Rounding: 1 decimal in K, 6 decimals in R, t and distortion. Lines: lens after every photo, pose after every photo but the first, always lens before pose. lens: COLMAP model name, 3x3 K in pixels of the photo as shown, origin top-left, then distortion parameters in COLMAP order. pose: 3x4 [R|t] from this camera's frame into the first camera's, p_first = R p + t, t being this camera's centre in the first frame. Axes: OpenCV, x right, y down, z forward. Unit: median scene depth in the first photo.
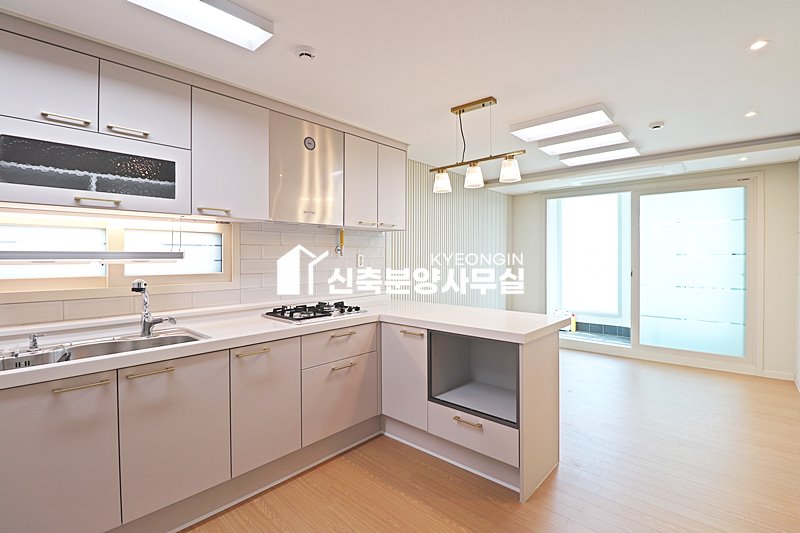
lens RADIAL K [[369.9, 0, 404.2], [0, 369.9, 258.8], [0, 0, 1]] dist [-0.005533, -0.010202]
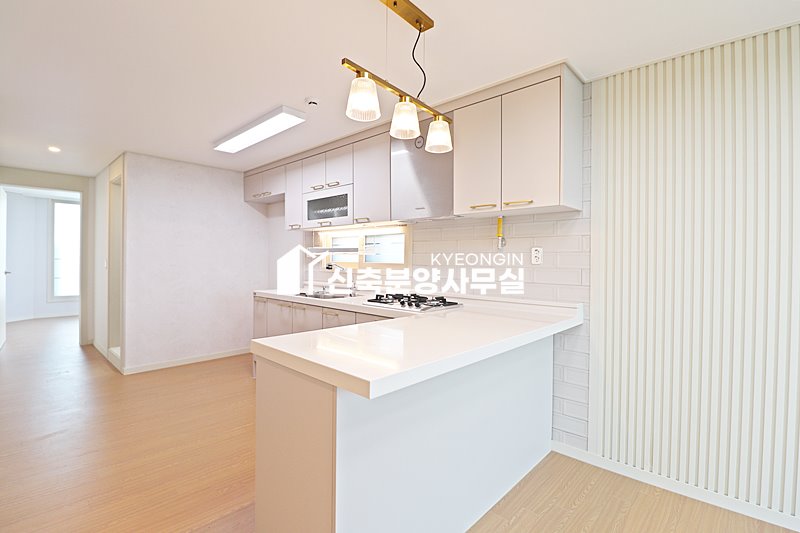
lens RADIAL K [[369.9, 0, 392.4], [0, 369.9, 261.7], [0, 0, 1]] dist [-0.005533, -0.010202]
pose [[0.010322, 0.007570, -0.999918, 0.892680], [-0.012694, 0.999892, 0.007439, 0.021409], [0.999866, 0.012617, 0.010417, 1.050570]]
